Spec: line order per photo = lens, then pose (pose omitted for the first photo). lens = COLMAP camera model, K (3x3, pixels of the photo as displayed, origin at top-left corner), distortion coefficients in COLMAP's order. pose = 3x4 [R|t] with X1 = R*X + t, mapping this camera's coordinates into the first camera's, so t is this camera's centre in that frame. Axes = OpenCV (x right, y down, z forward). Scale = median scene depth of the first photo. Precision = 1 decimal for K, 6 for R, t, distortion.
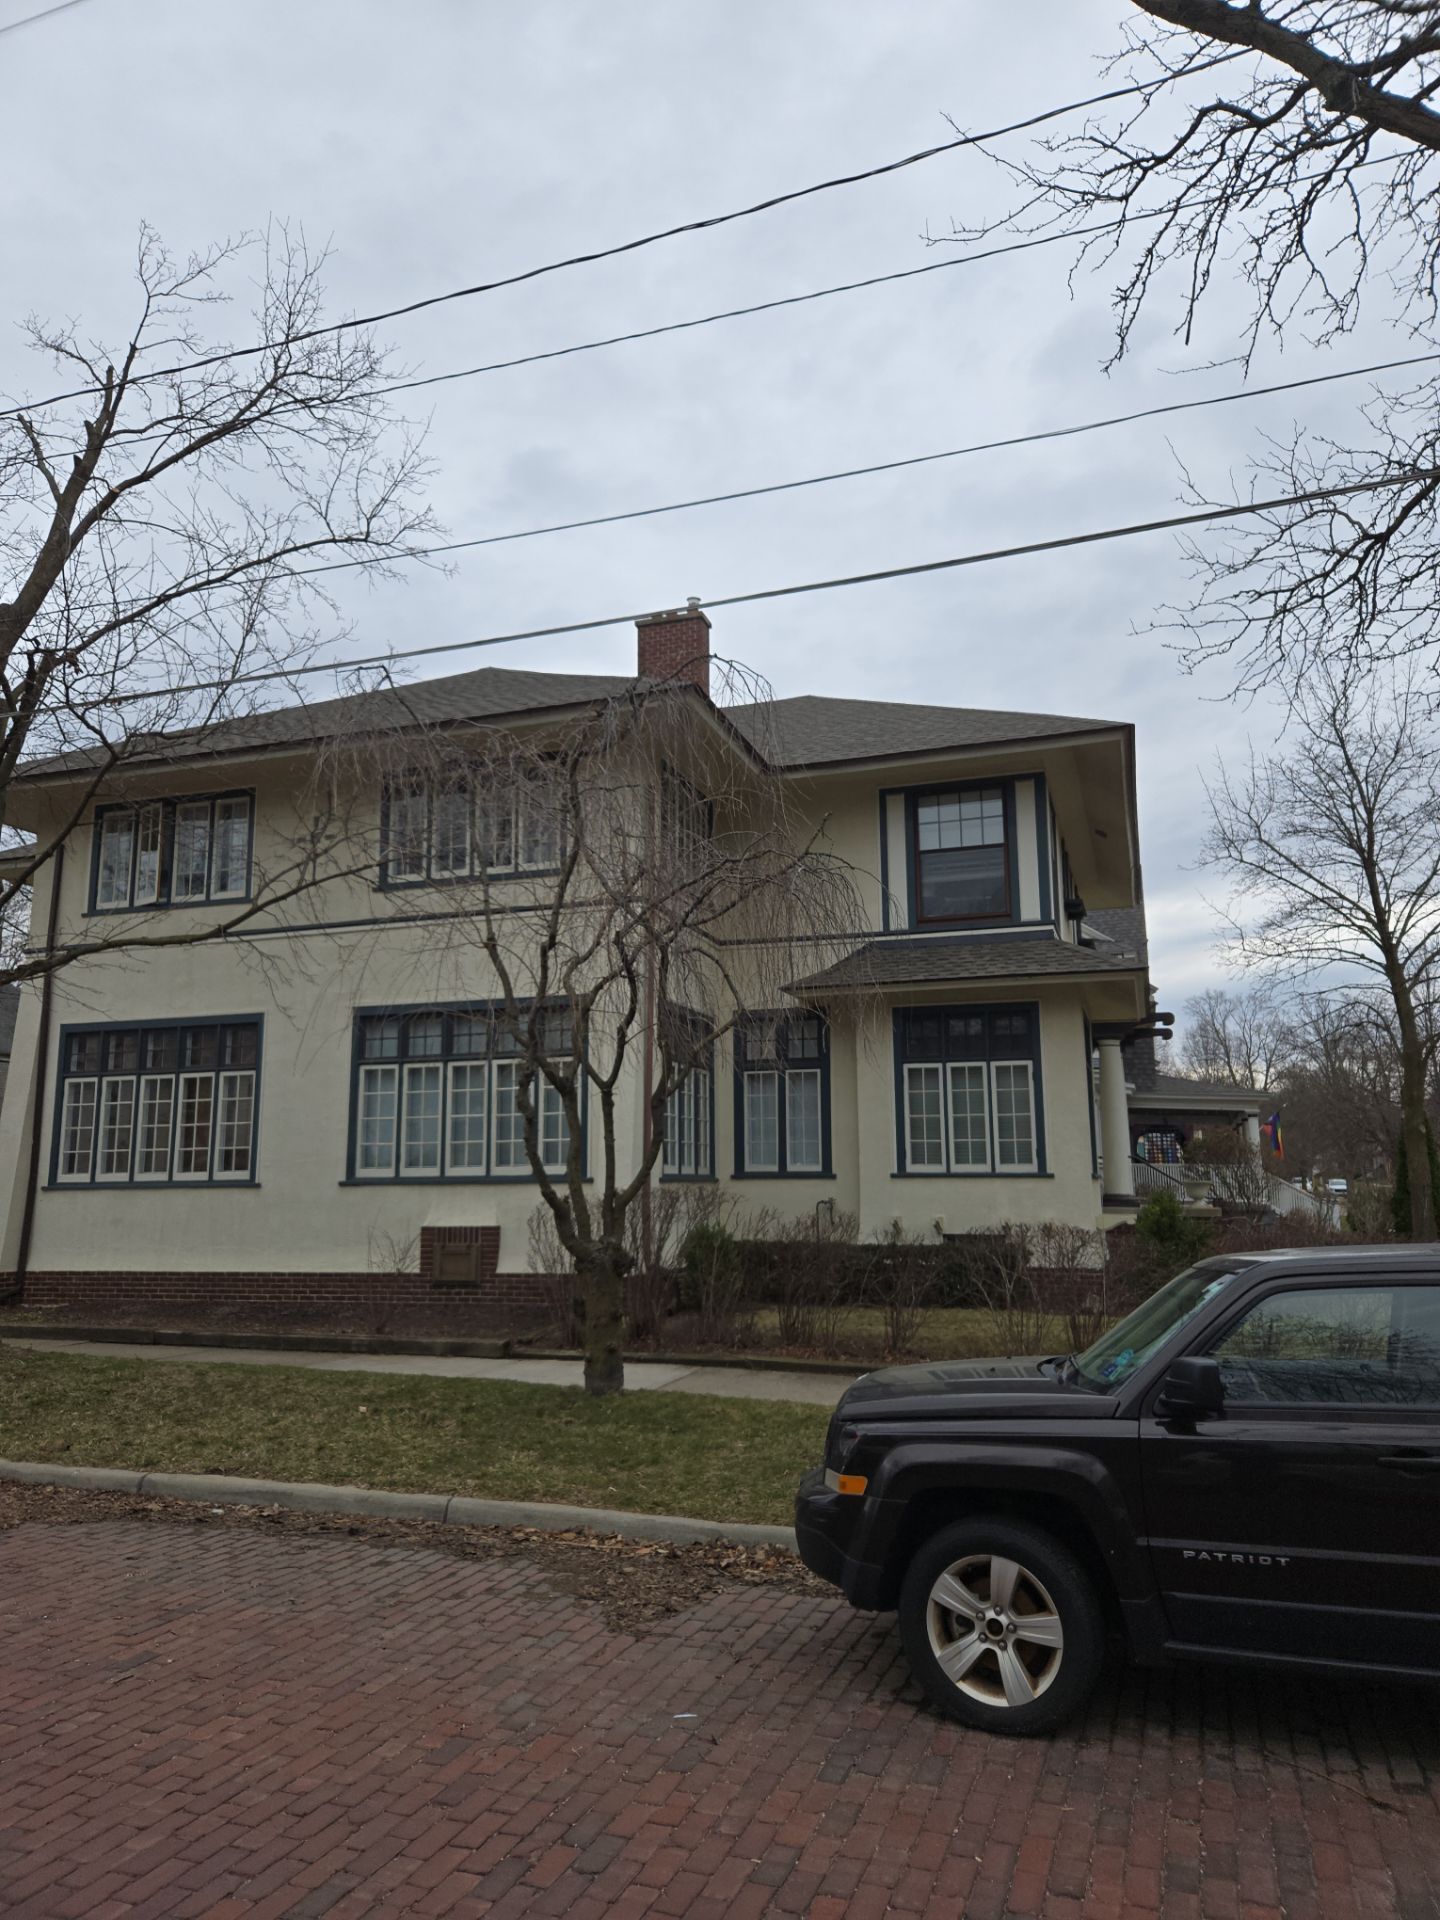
lens RADIAL K [[1290.9, 0, 717.1], [0, 1290.9, 953.3], [0, 0, 1]] dist [0.069741, -0.057340]
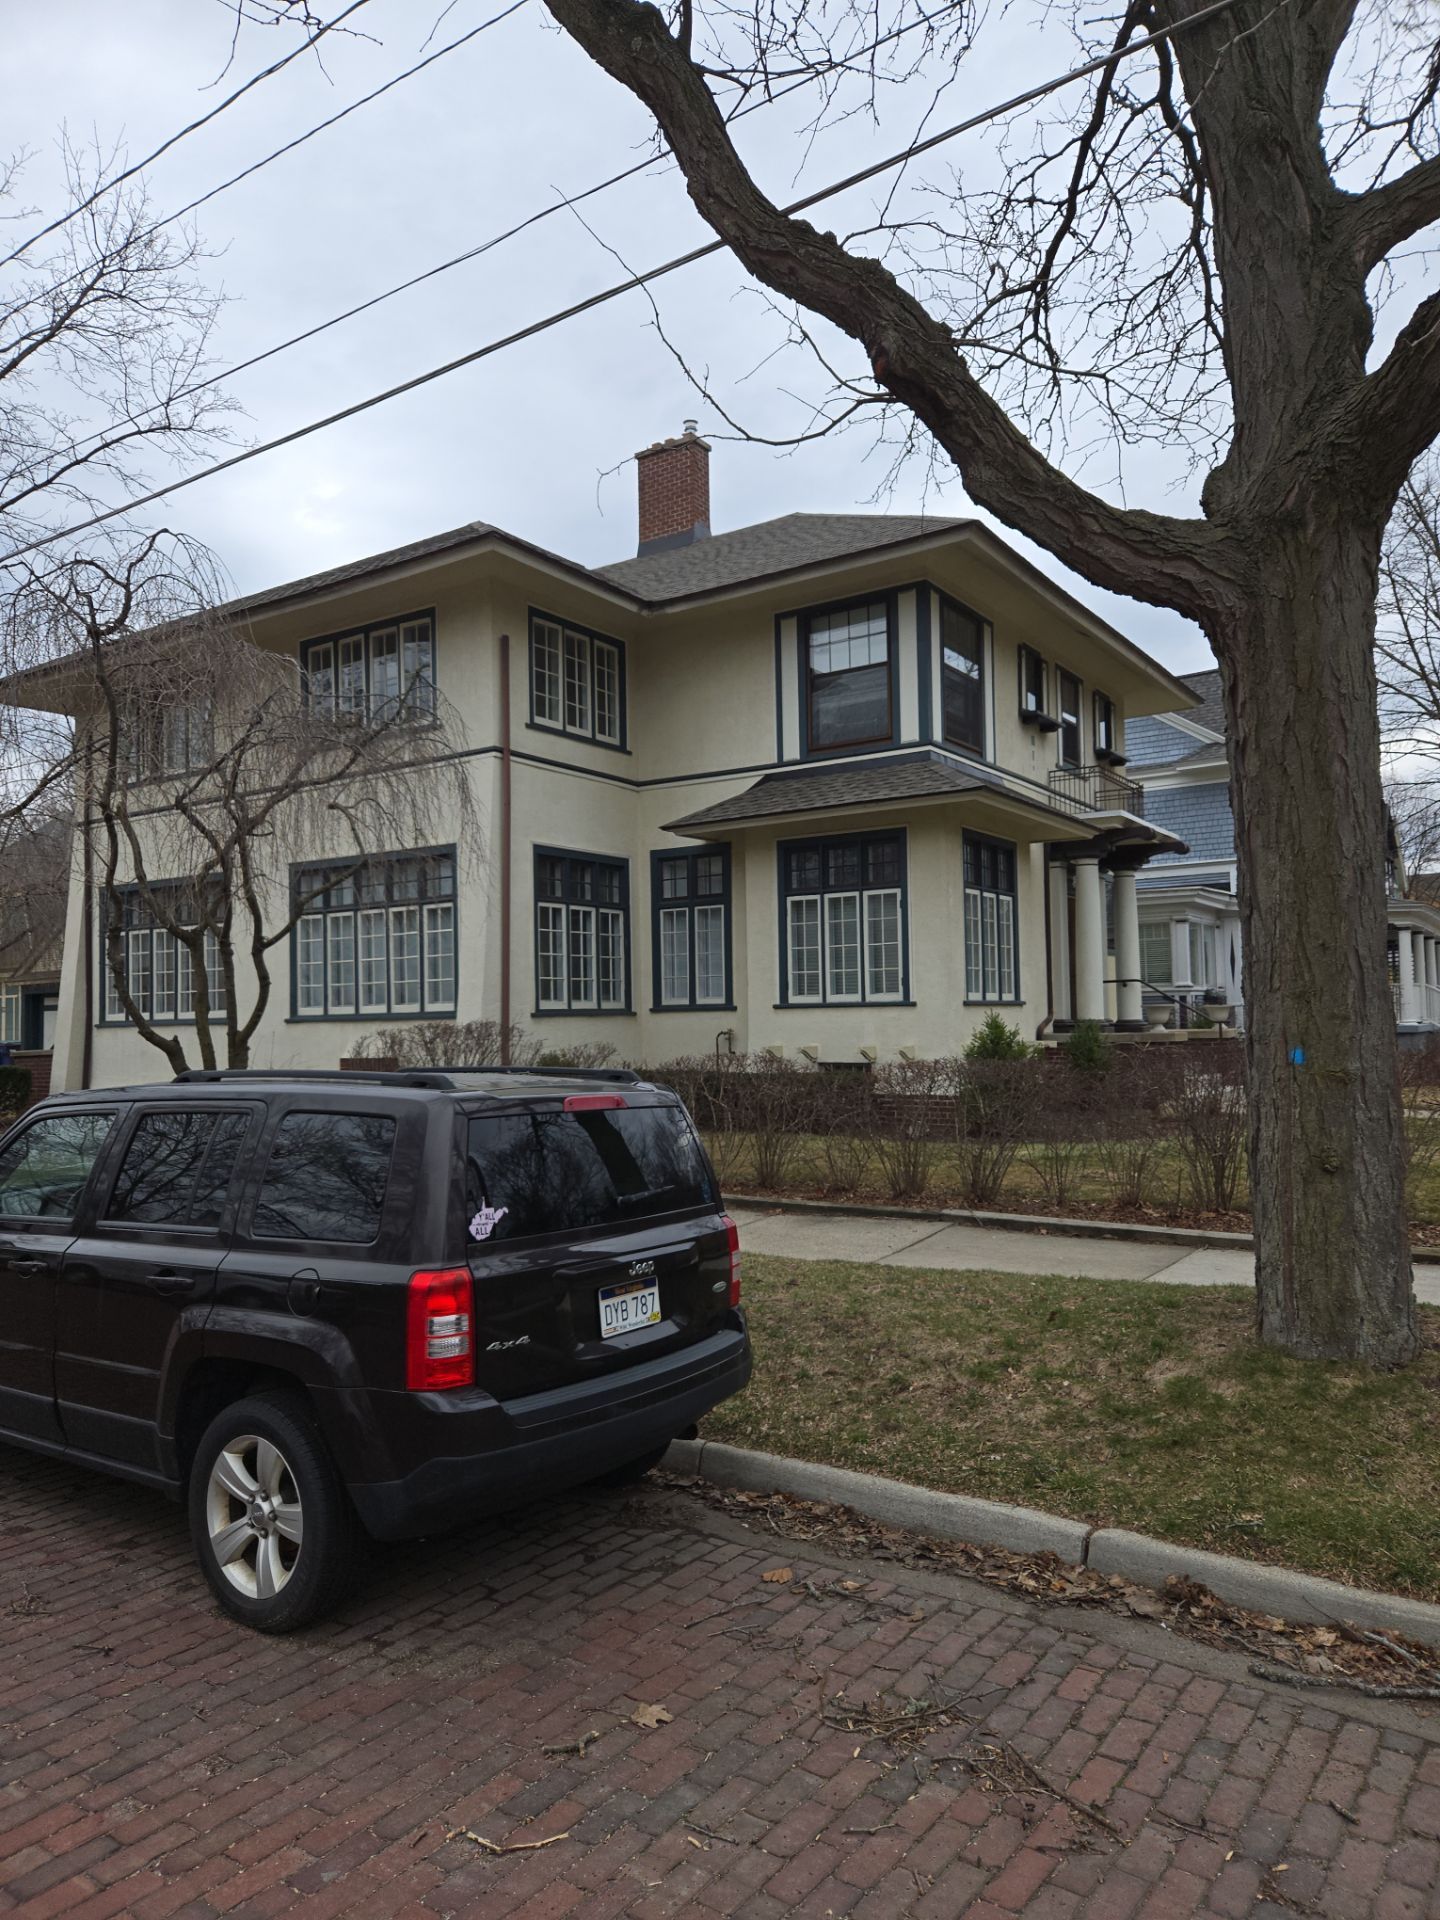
lens RADIAL K [[1290.9, 0, 723.6], [0, 1290.9, 966.9], [0, 0, 1]] dist [0.069741, -0.057340]
pose [[0.964717, -0.023494, -0.262237, 0.358065], [0.060929, 0.988895, 0.135549, 0.000506], [0.256141, -0.146745, 0.955436, 0.022966]]
